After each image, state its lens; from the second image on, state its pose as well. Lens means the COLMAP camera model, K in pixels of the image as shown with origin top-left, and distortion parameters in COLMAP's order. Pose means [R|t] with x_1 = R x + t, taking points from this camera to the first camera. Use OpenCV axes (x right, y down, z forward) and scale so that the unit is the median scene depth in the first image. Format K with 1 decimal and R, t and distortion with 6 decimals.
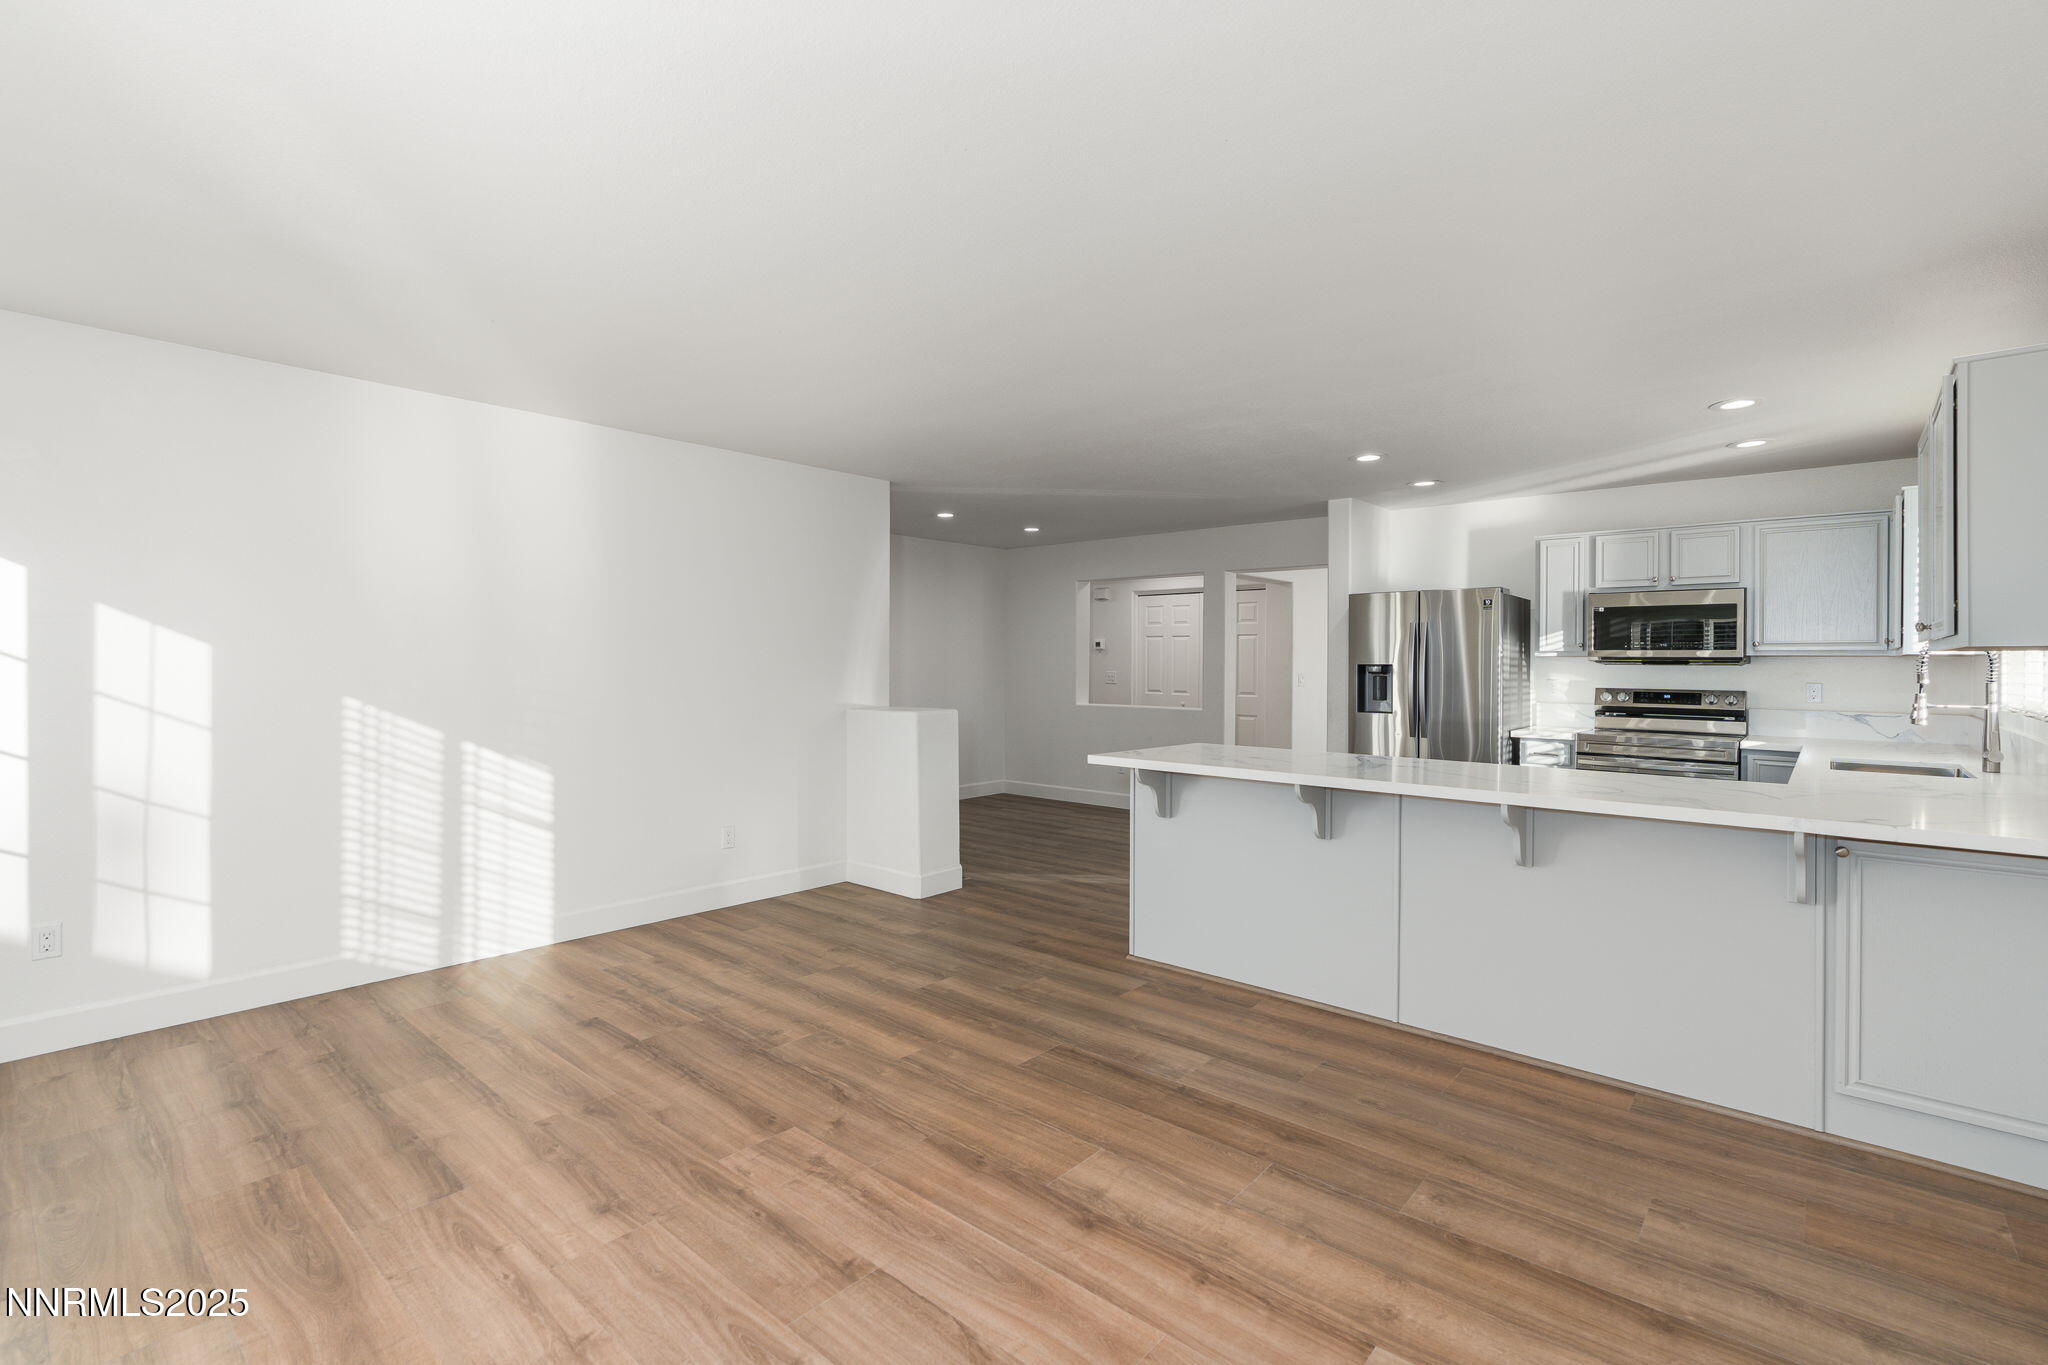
lens RADIAL K [[930.0, 0, 1027.8], [0, 930.0, 662.2], [0, 0, 1]] dist [-0.007237, 0.001878]
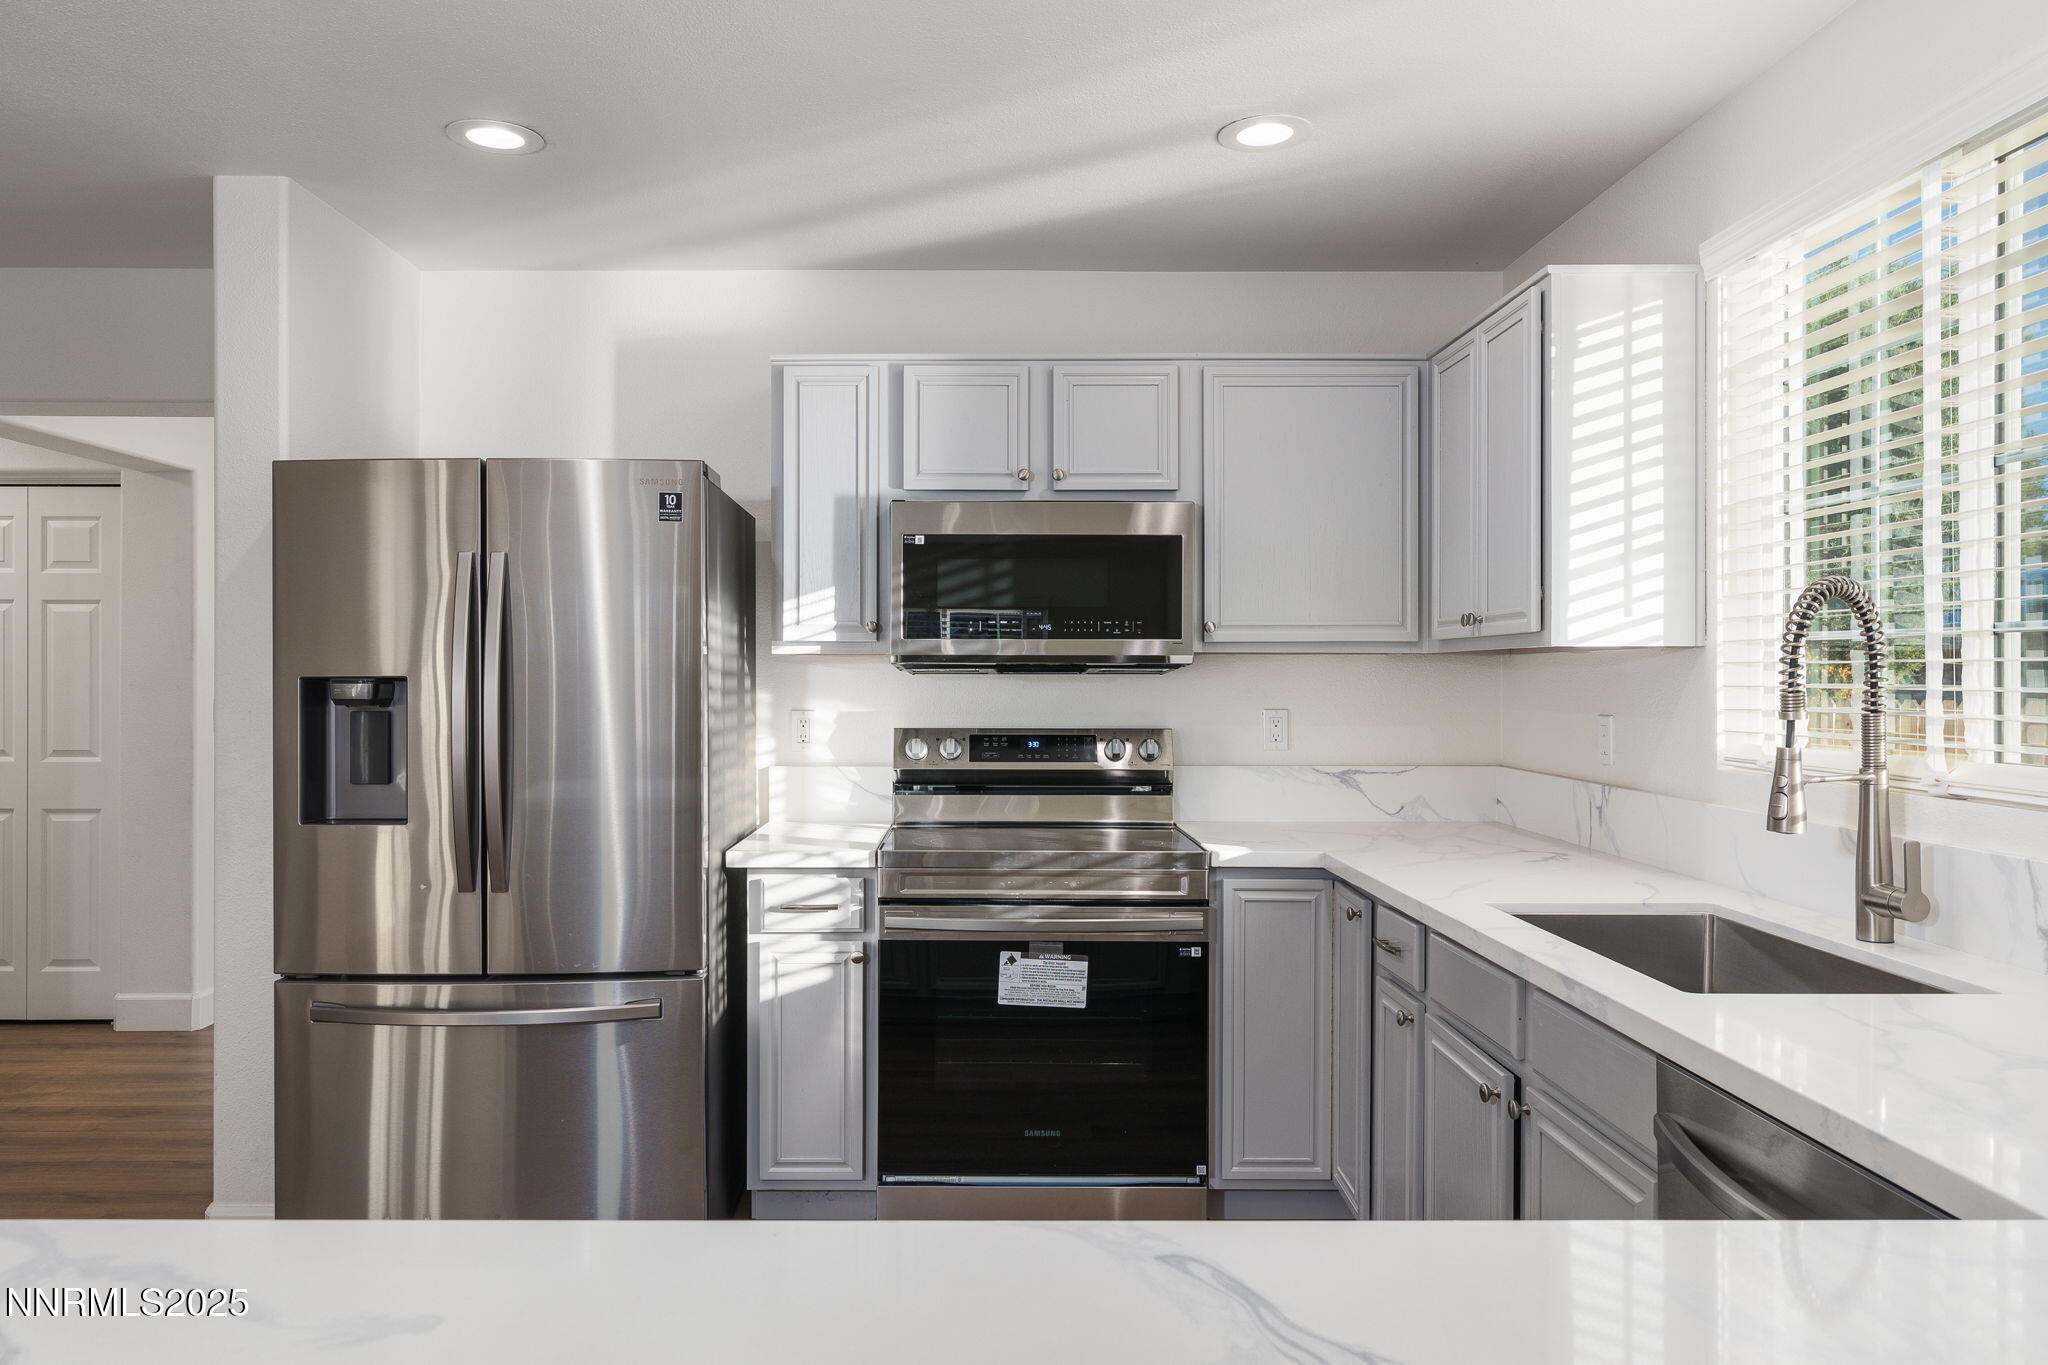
lens RADIAL K [[1357.5, 0, 969.7], [0, 1357.5, 681.1], [0, 0, 1]] dist [-0.025337, 0.000915]
pose [[0.762156, -0.008852, 0.647333, 0.249162], [0.006255, 0.999961, 0.006309, 0.002226], [-0.647363, -0.000760, 0.762181, 0.535435]]
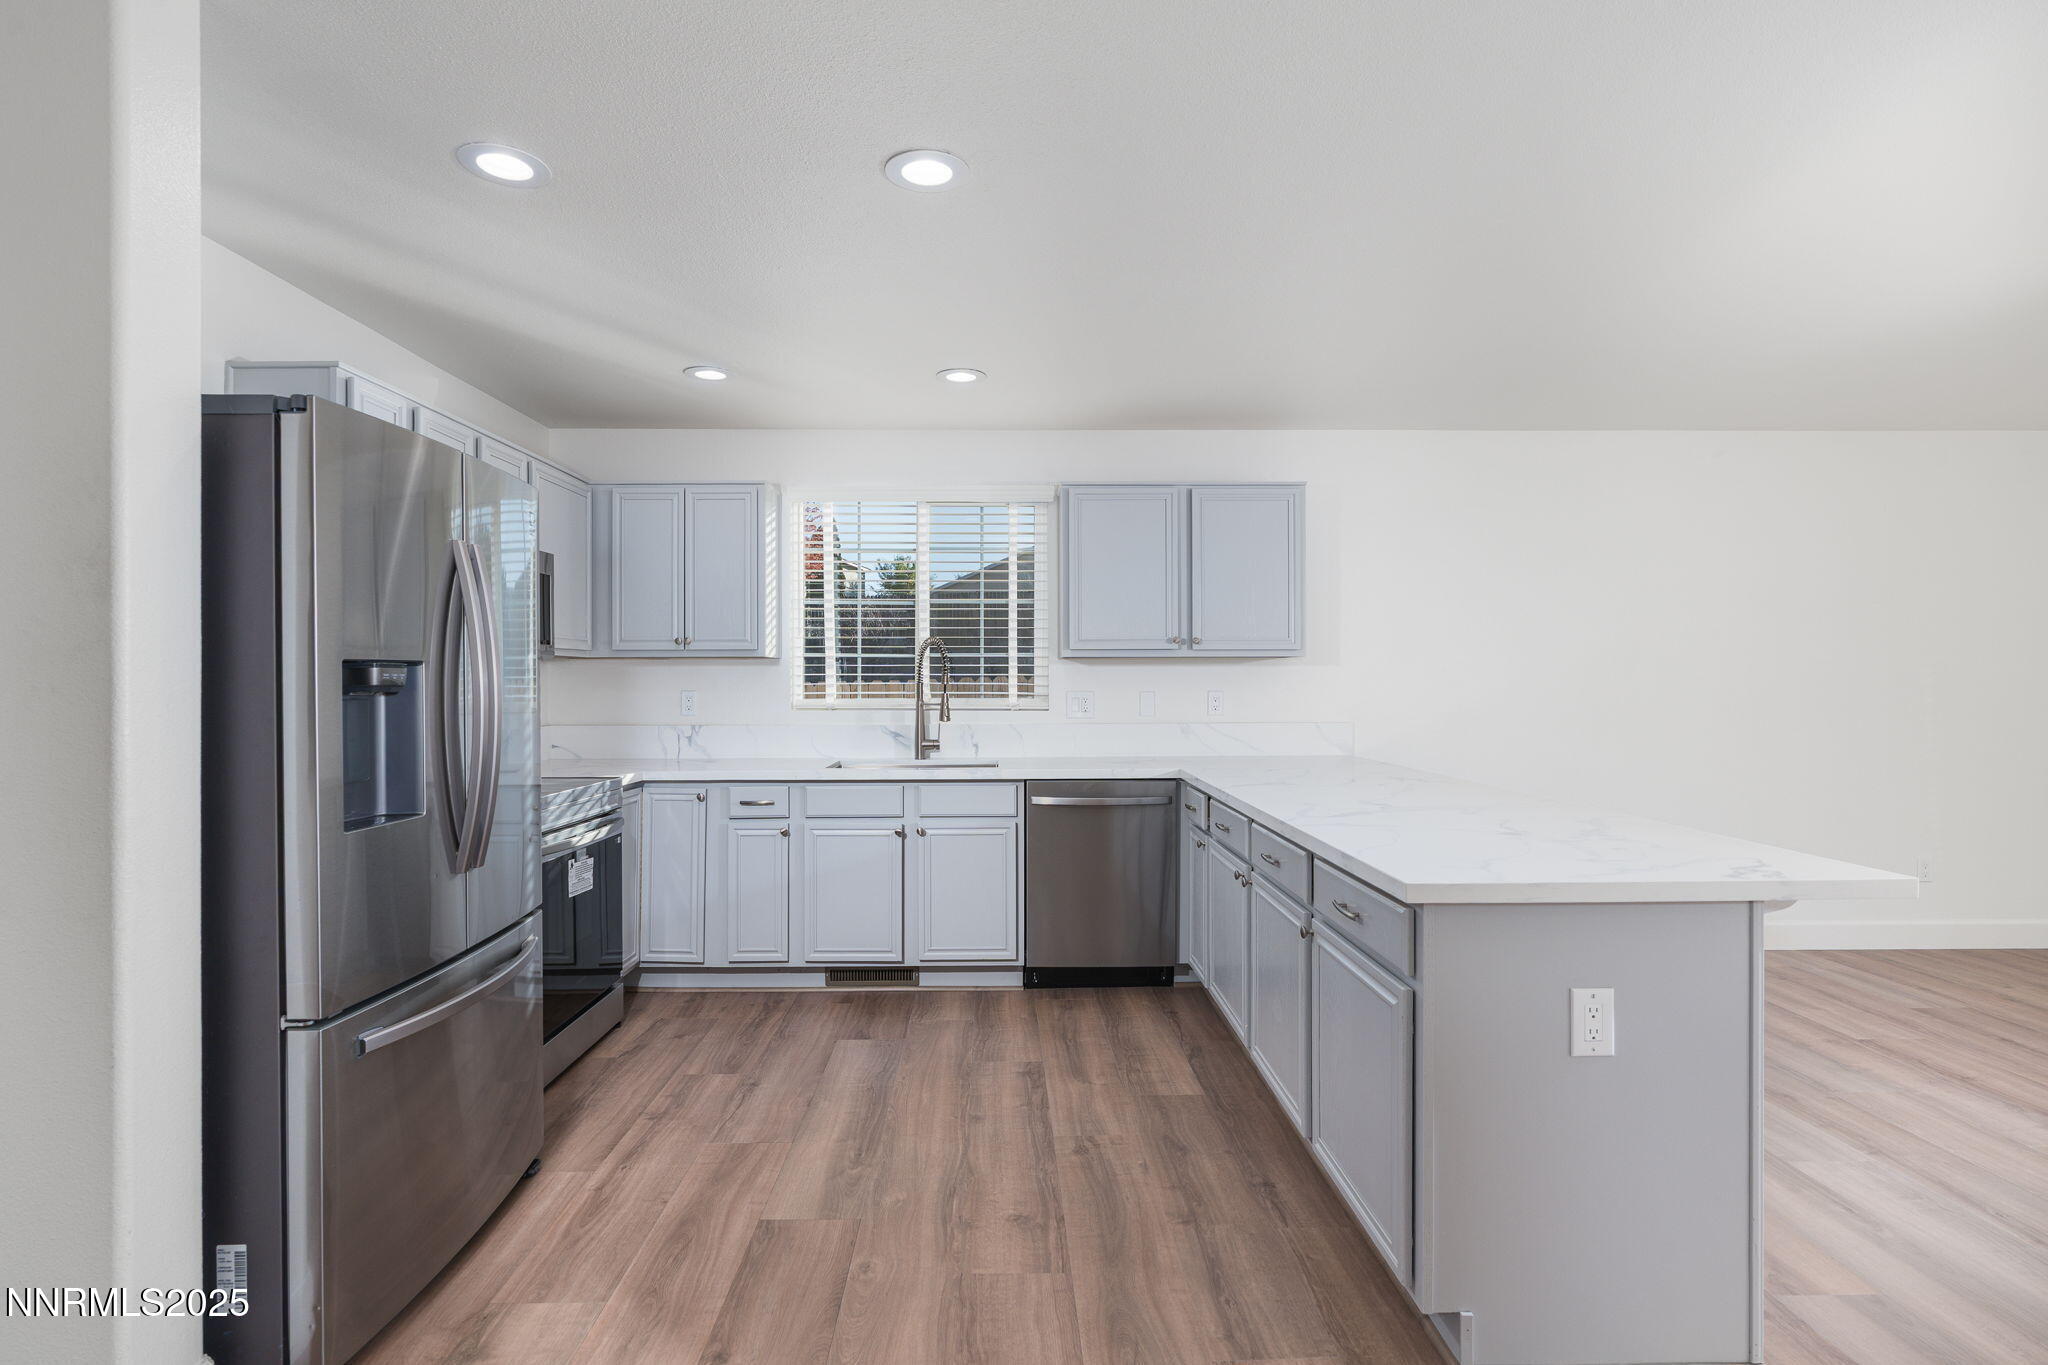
lens RADIAL K [[1014.2, 0, 1010.4], [0, 1014.2, 684.9], [0, 0, 1]] dist [-0.009078, 0.001572]
pose [[-0.659585, -0.009631, 0.751569, -0.002120], [-0.001251, 0.999931, 0.011716, 0.006021], [-0.751629, 0.006788, -0.659551, 1.156084]]
